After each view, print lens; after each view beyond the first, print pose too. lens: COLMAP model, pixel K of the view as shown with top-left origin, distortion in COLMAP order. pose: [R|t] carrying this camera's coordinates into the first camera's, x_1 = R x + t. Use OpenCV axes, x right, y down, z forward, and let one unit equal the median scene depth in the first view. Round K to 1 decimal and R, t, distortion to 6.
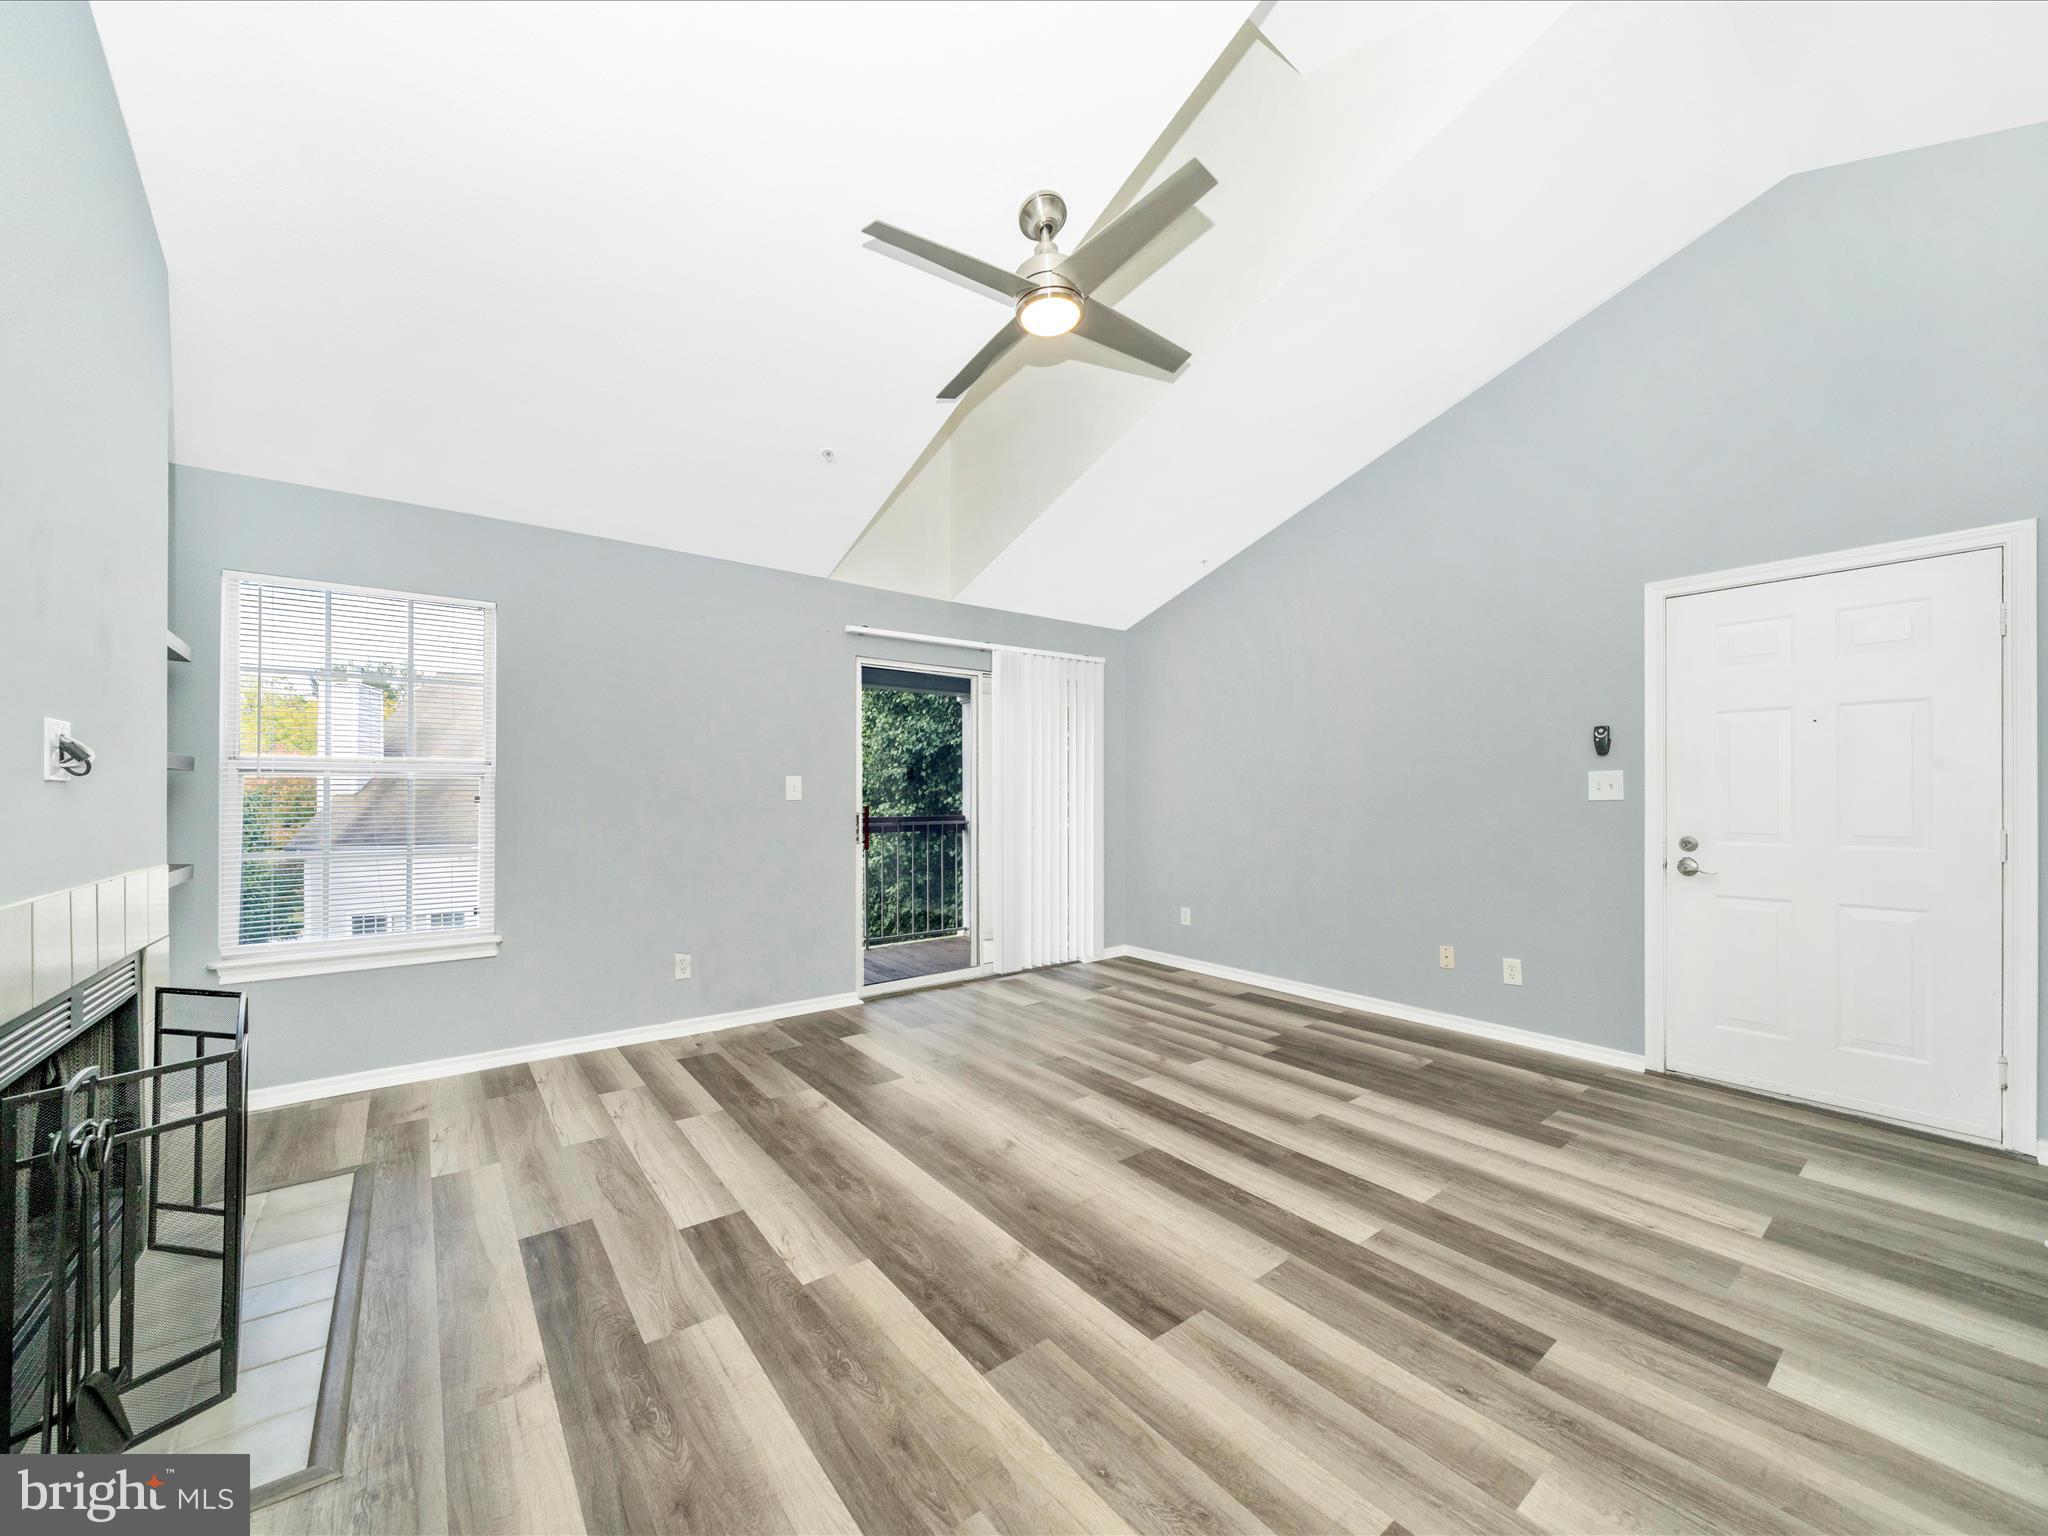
lens RADIAL K [[788.3, 0, 1028.8], [0, 788.3, 788.7], [0, 0, 1]] dist [-0.001503, -0.001152]
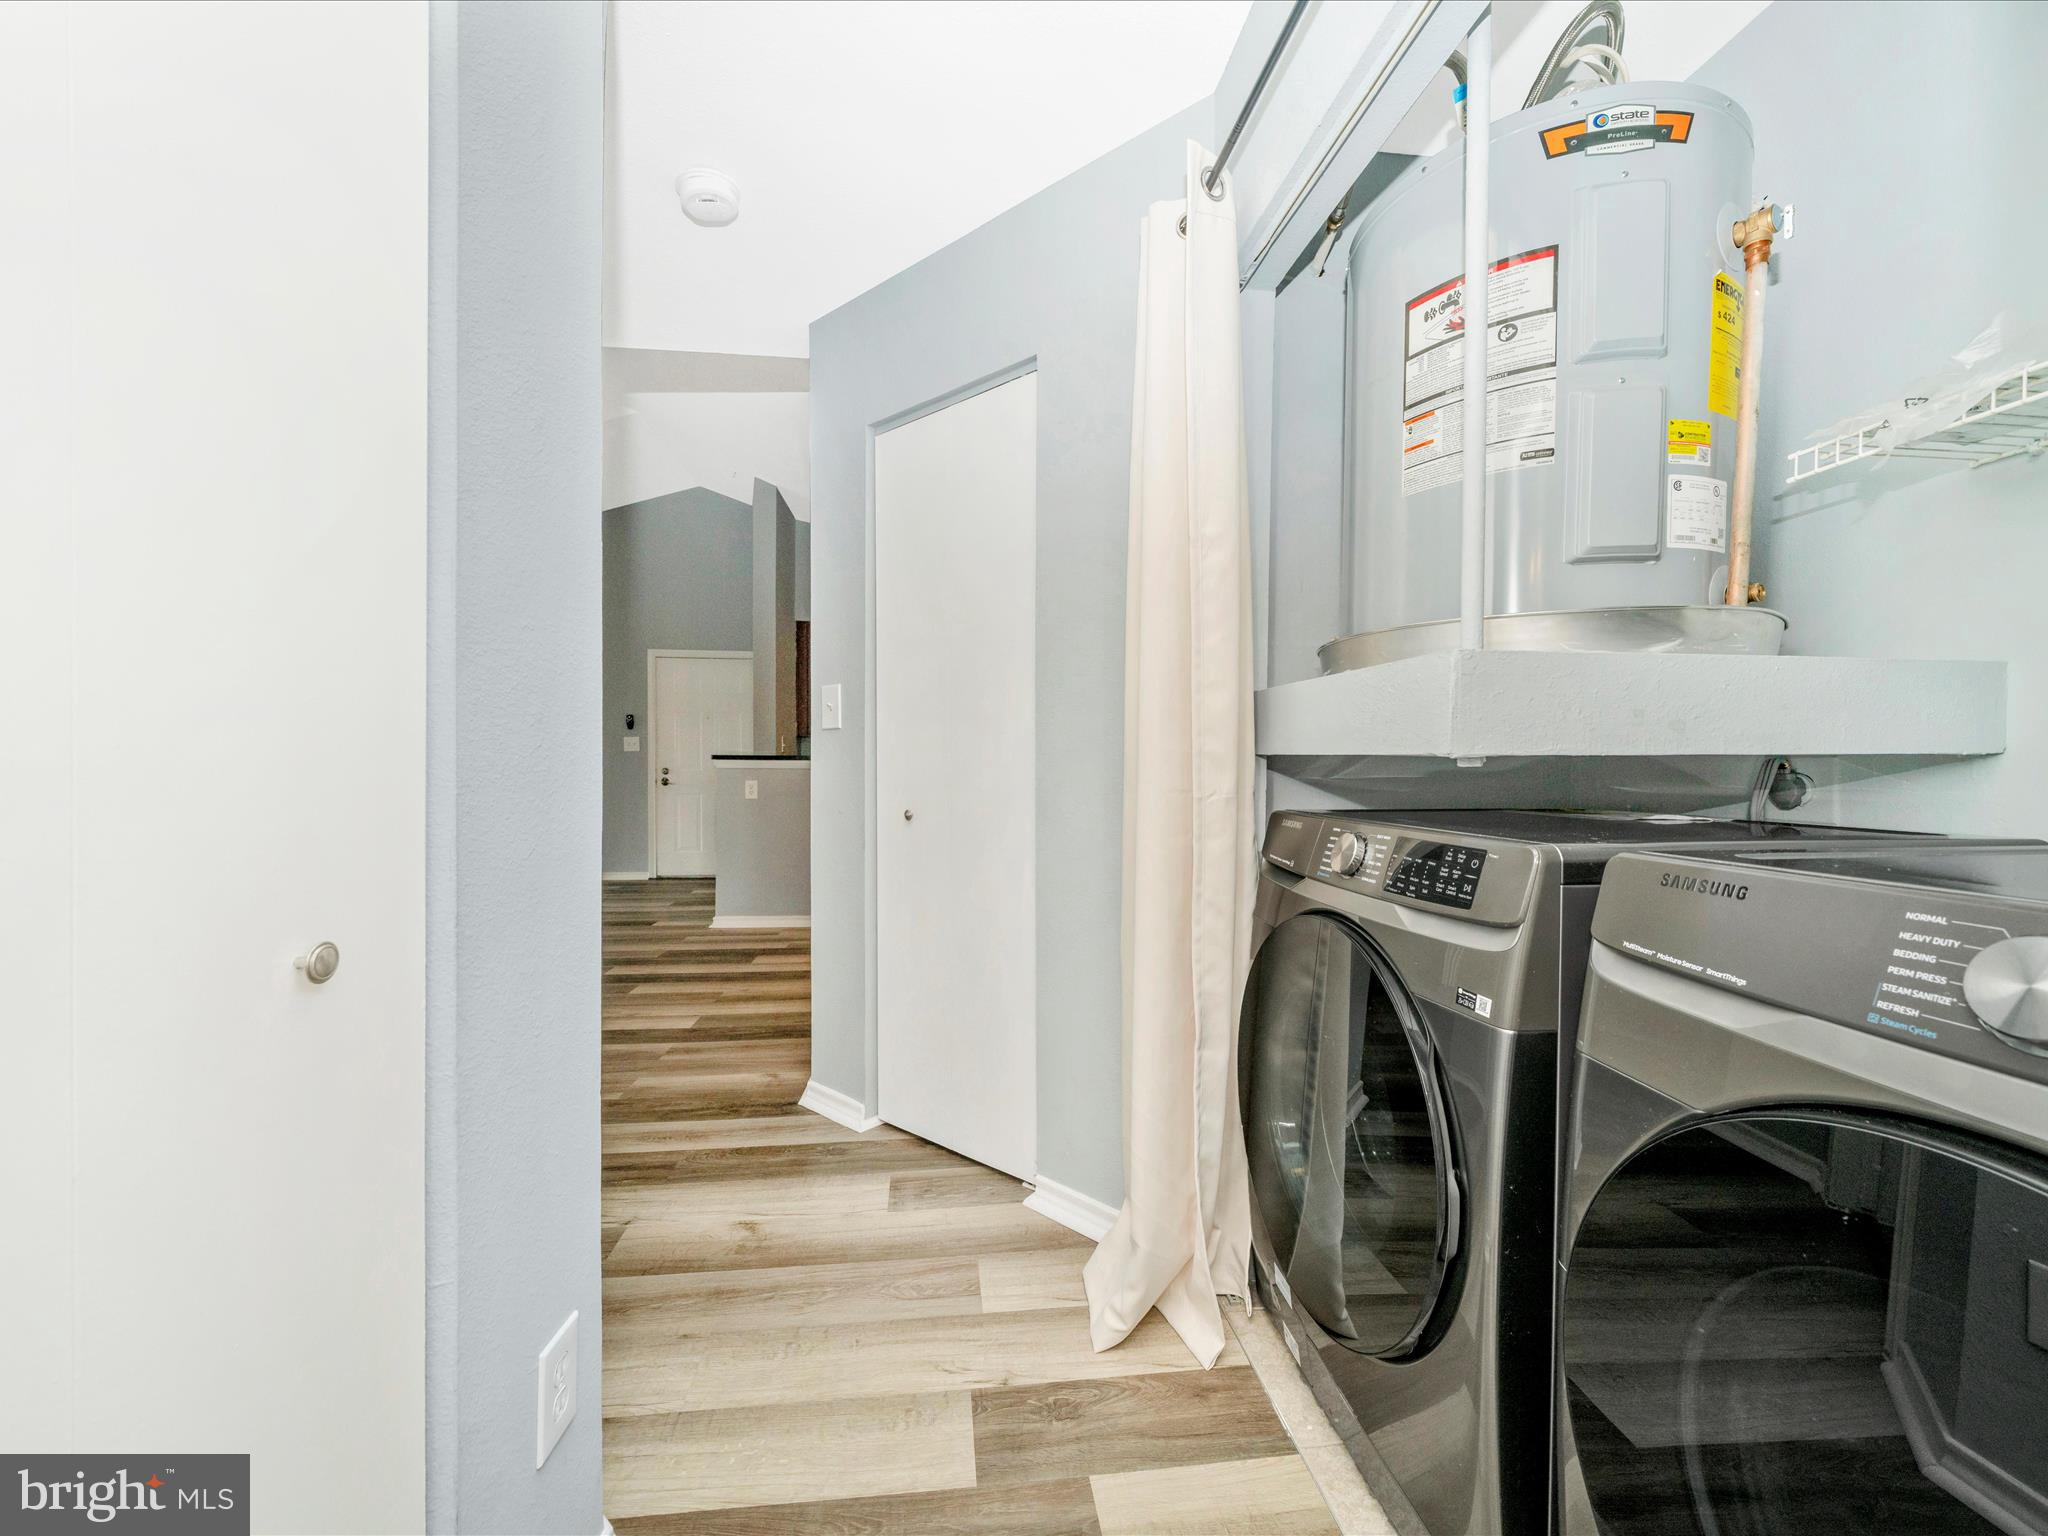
lens RADIAL K [[788.3, 0, 1009.6], [0, 788.3, 772.3], [0, 0, 1]] dist [-0.001503, -0.001152]
pose [[0.536883, -0.011695, 0.843576, -0.665036], [-0.005486, 0.999834, 0.017353, 0.040823], [-0.843639, -0.013944, 0.536730, -1.313656]]
